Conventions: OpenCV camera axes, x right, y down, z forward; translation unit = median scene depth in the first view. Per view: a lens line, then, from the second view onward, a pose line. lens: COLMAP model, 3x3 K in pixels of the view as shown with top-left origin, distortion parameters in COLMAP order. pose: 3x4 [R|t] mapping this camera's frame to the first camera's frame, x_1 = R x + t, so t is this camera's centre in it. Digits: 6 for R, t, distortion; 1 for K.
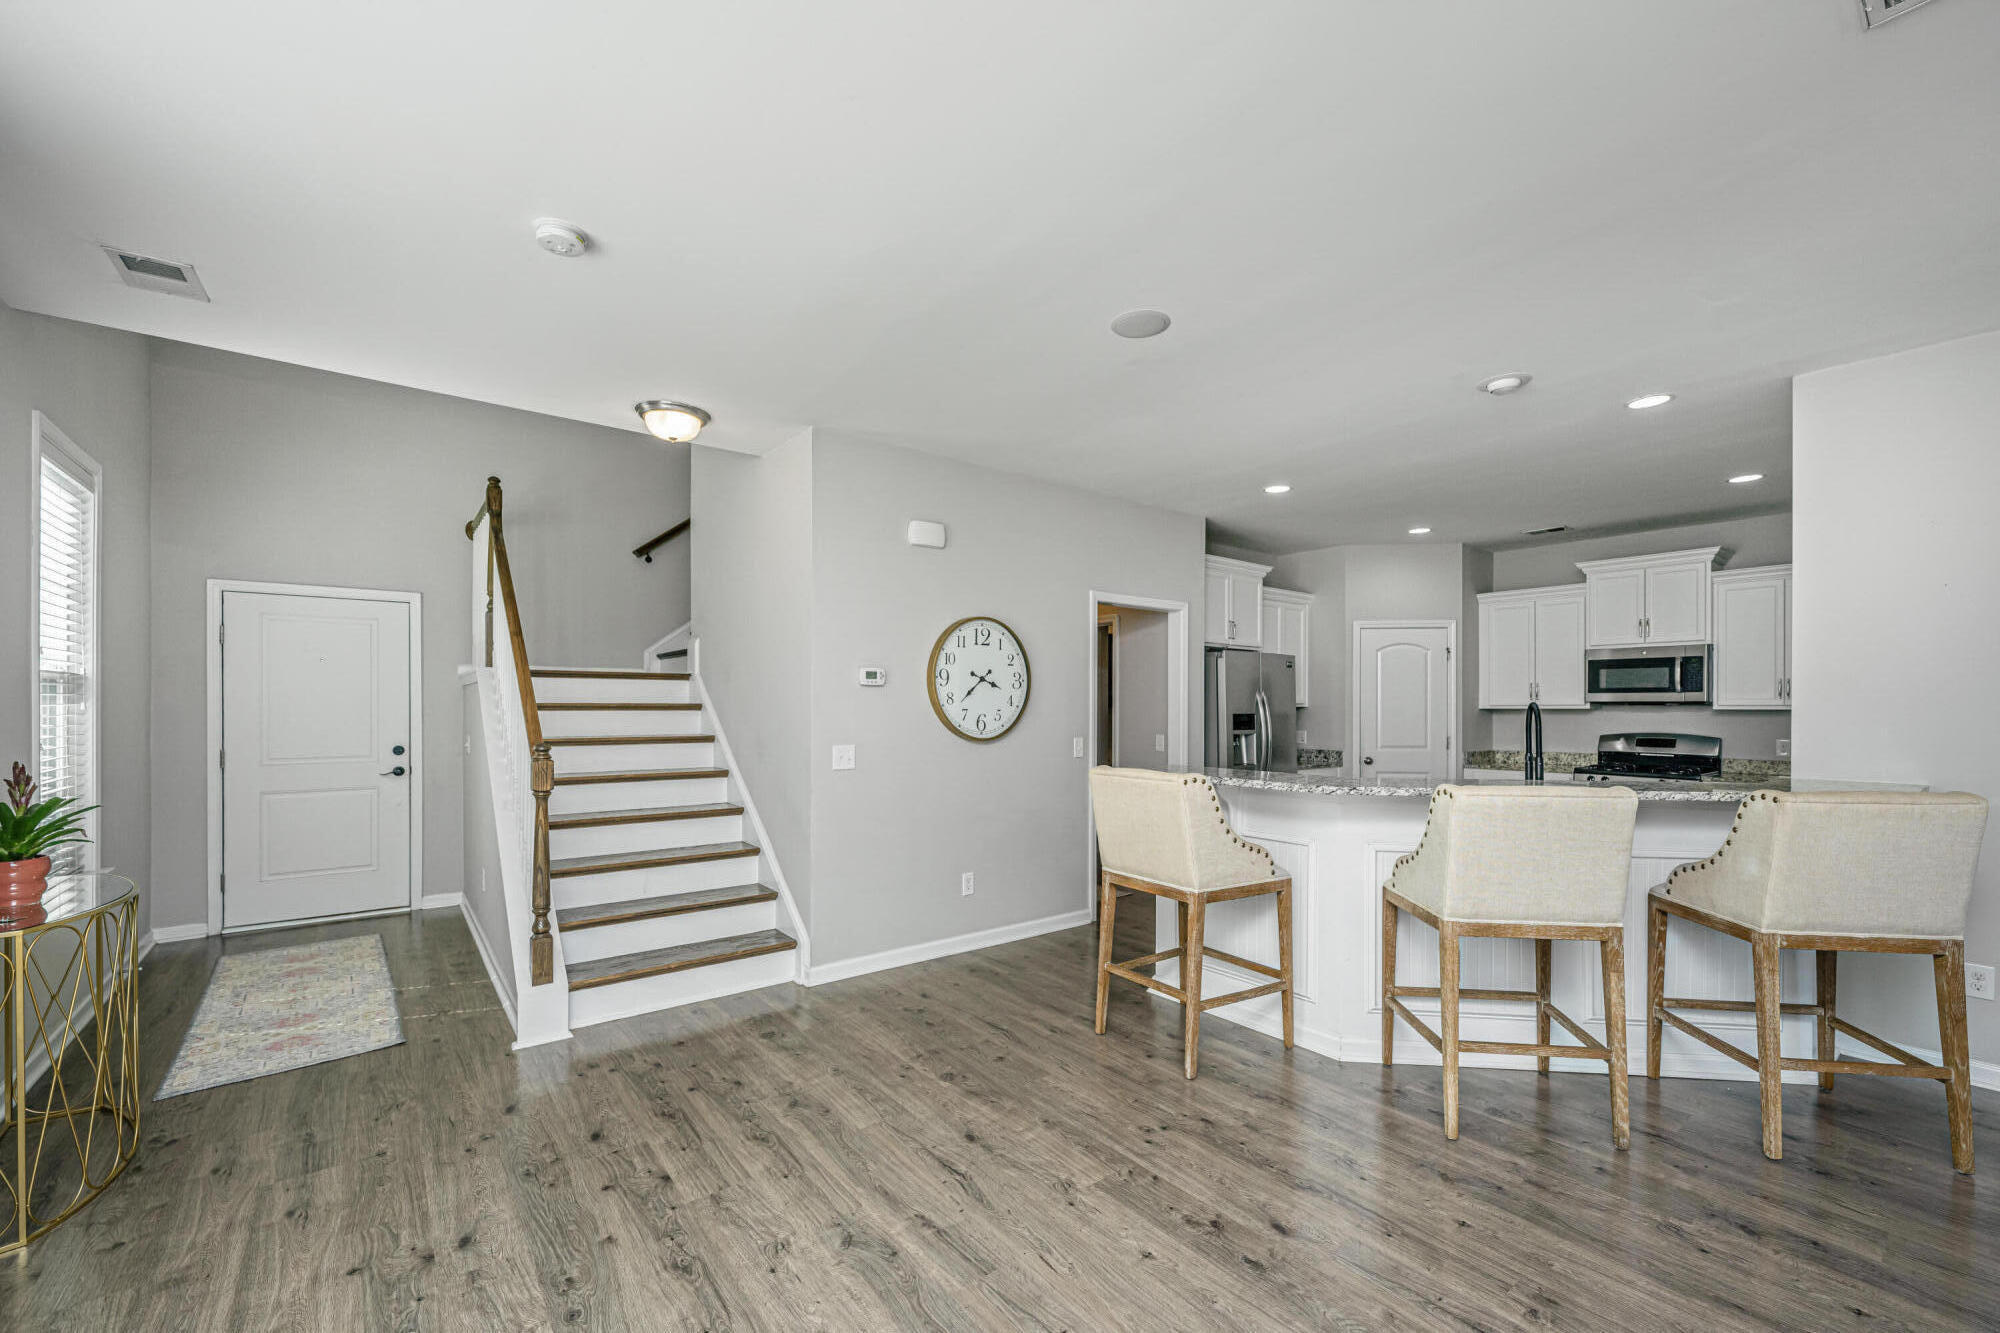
lens RADIAL K [[838.3, 0, 1001.9], [0, 838.3, 698.7], [0, 0, 1]] dist [-0.000670, -0.000425]
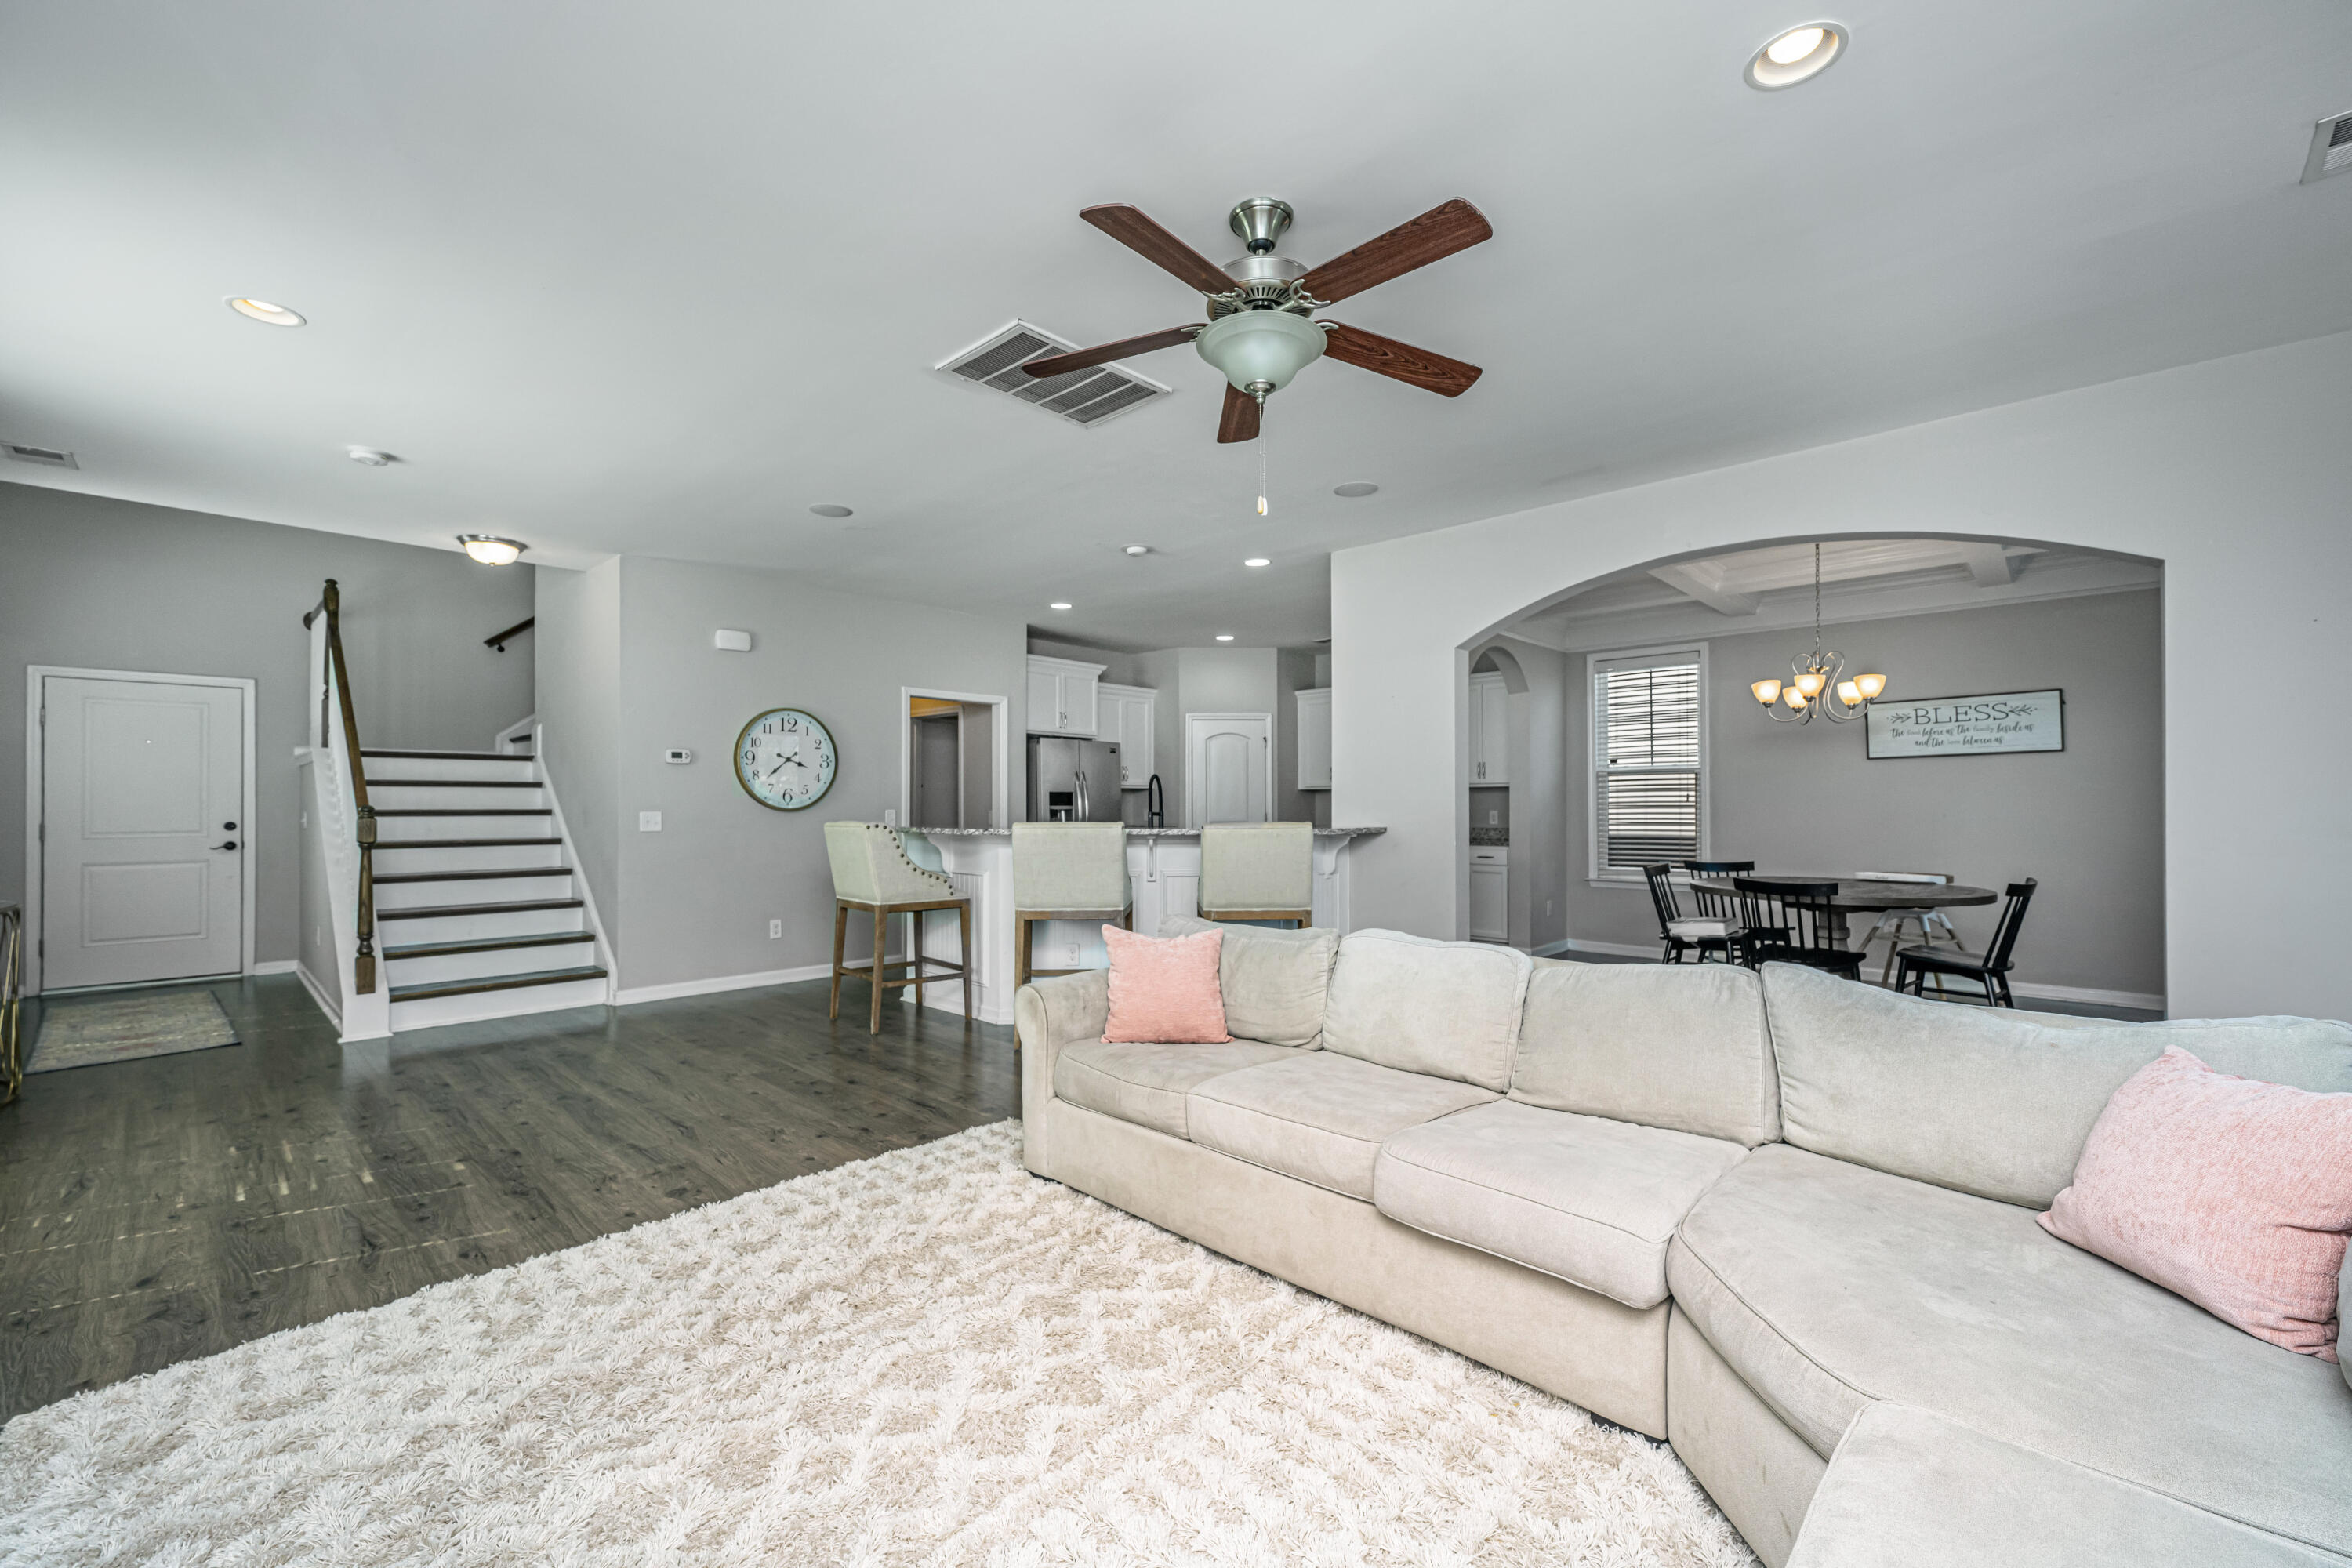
lens RADIAL K [[972.6, 0, 1199.2], [0, 972.6, 784.8], [0, 0, 1]] dist [-0.000539, 0.000225]
pose [[0.985556, -0.002373, 0.169334, 0.322838], [0.004292, 0.999931, -0.010963, 0.030850], [-0.169296, 0.011531, 0.985498, -0.483328]]
